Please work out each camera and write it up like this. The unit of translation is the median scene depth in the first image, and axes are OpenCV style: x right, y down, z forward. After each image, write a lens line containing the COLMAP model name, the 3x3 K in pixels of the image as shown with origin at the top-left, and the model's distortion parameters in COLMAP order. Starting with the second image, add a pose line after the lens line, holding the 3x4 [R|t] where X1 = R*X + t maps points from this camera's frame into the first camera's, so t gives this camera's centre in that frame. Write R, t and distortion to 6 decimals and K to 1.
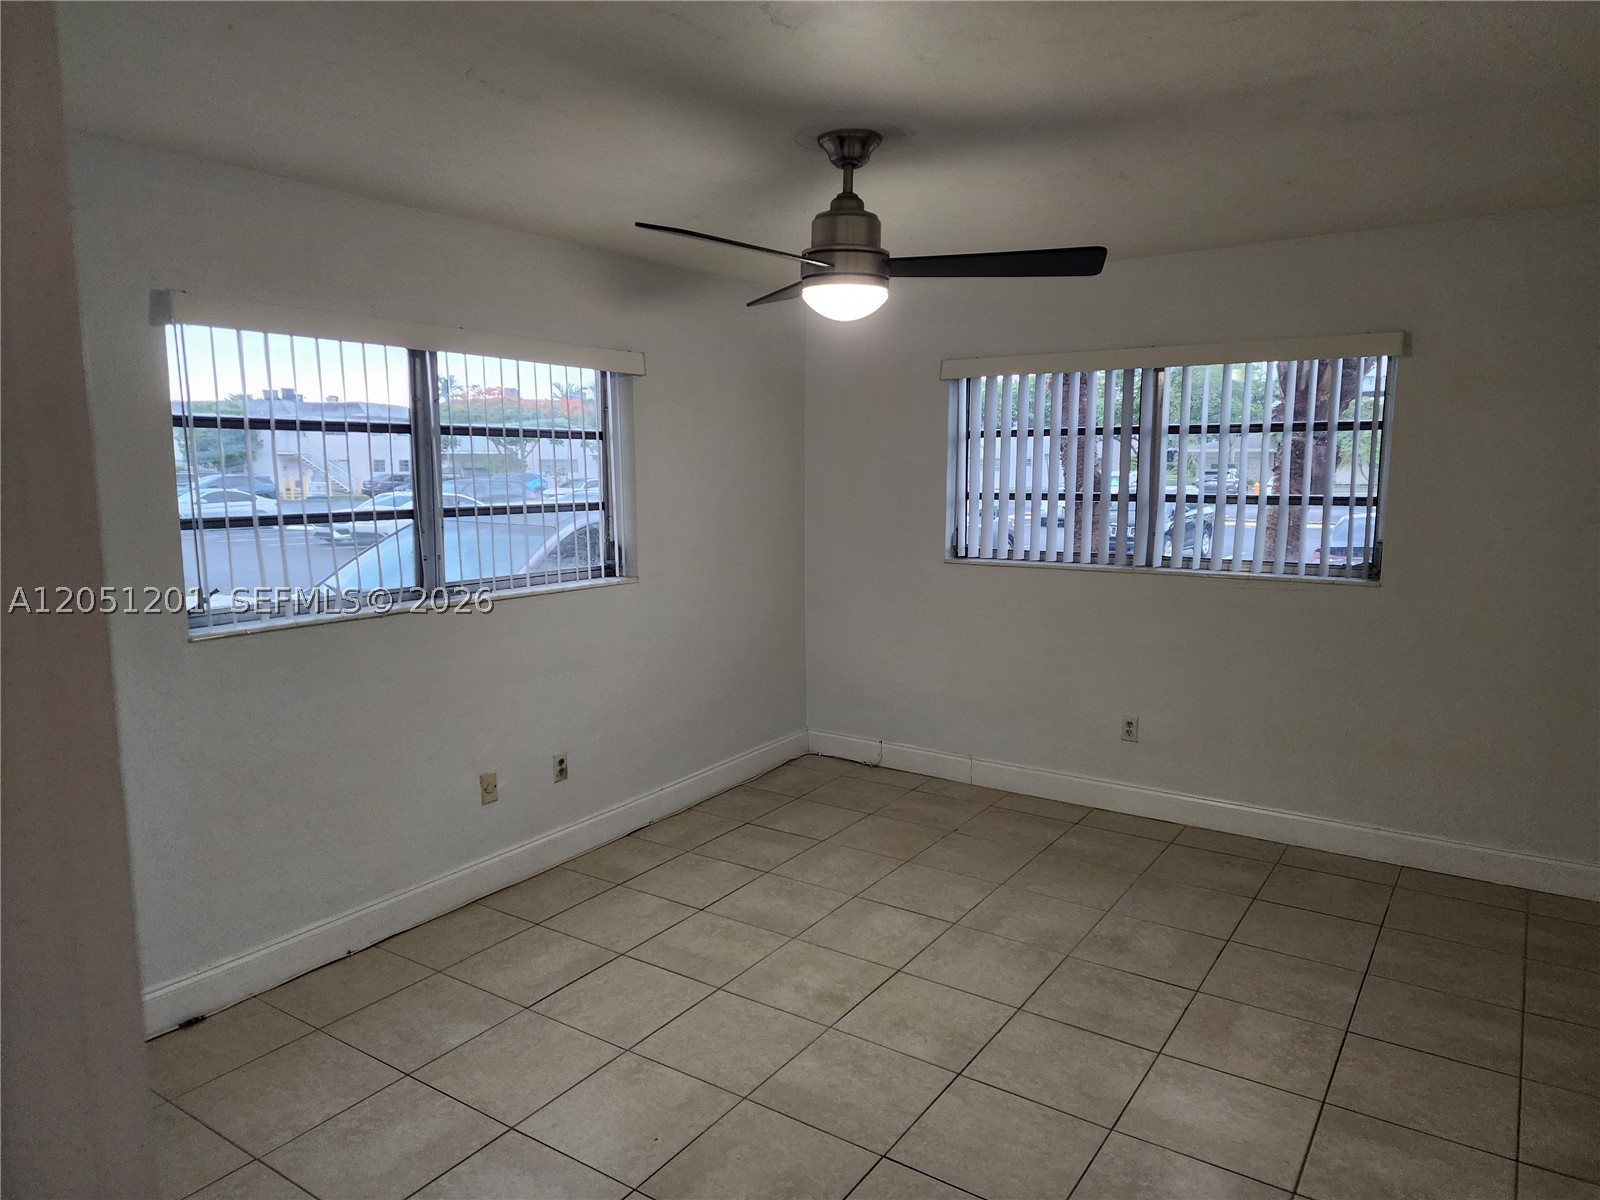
lens RADIAL K [[1063.0, 0, 799.6], [0, 1063.0, 593.5], [0, 0, 1]] dist [0.049735, -0.014648]
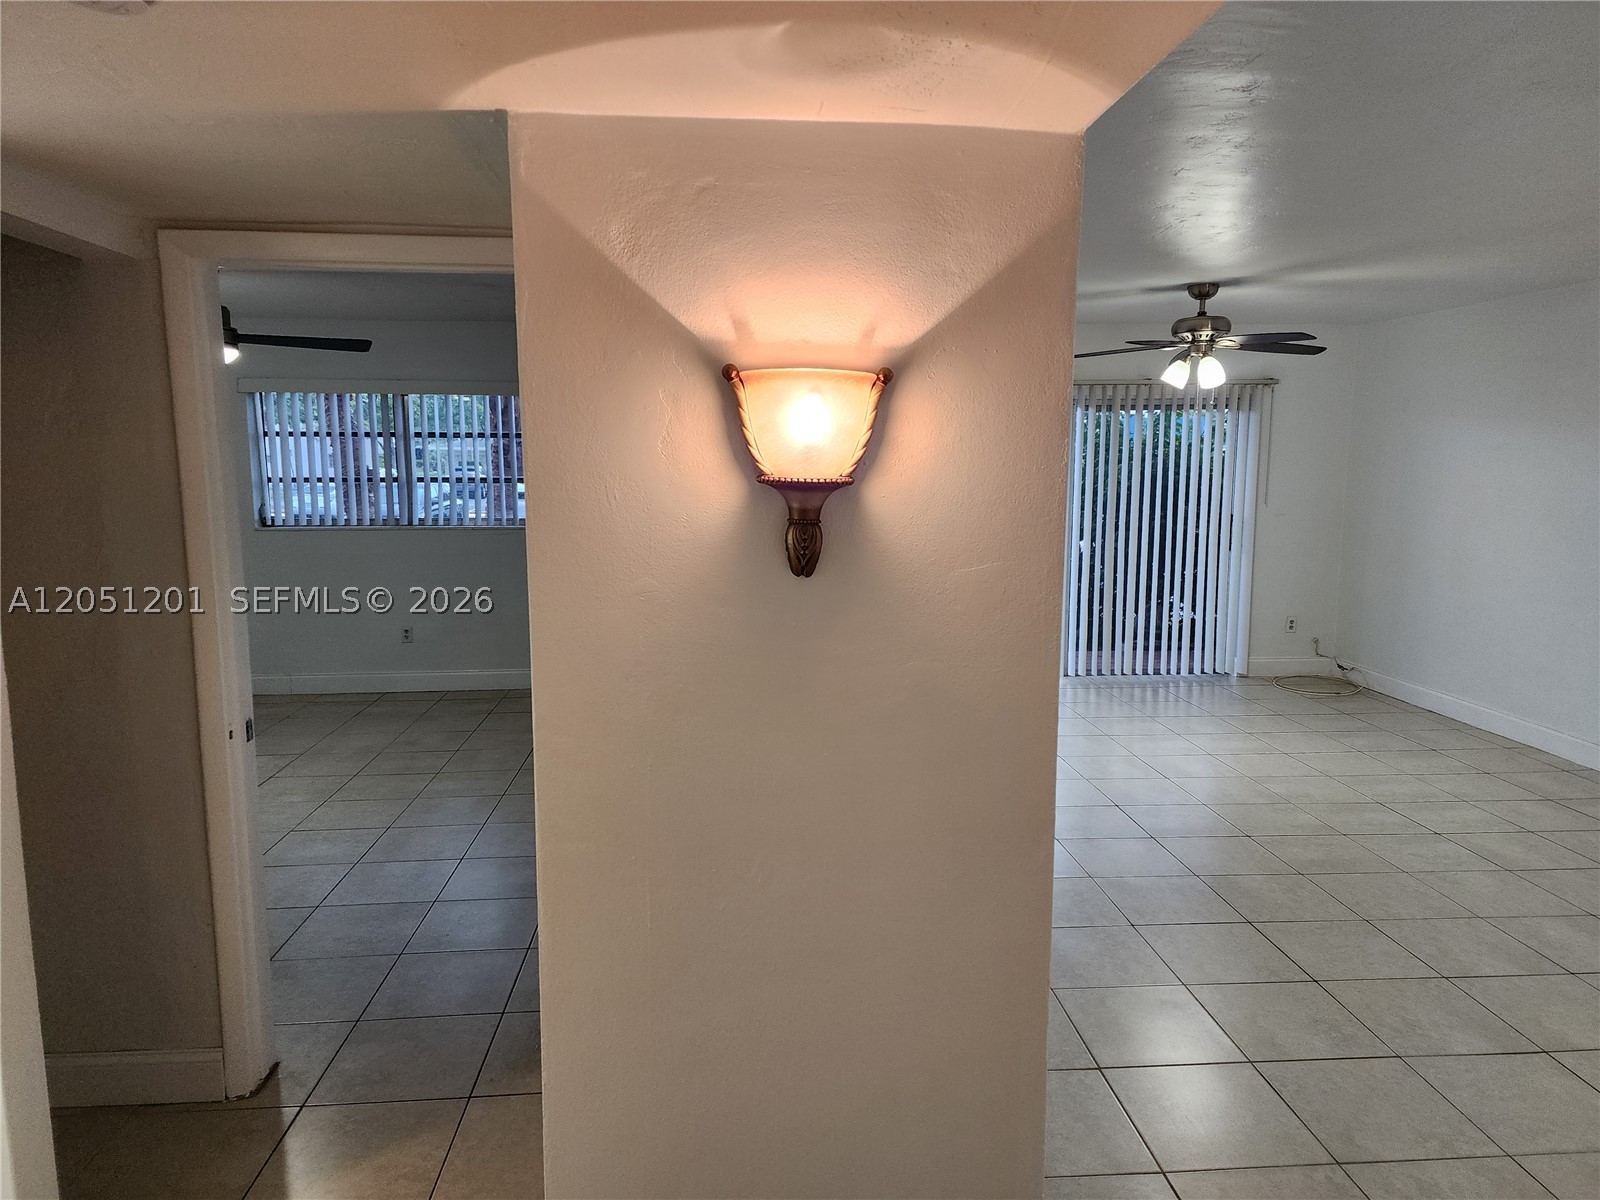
lens RADIAL K [[1063.0, 0, 796.9], [0, 1063.0, 593.8], [0, 0, 1]] dist [0.049735, -0.014648]
pose [[0.785105, -0.077962, 0.614436, -0.178826], [0.078902, 0.996553, 0.025628, 0.075224], [-0.614316, 0.028359, 0.788550, -0.519339]]
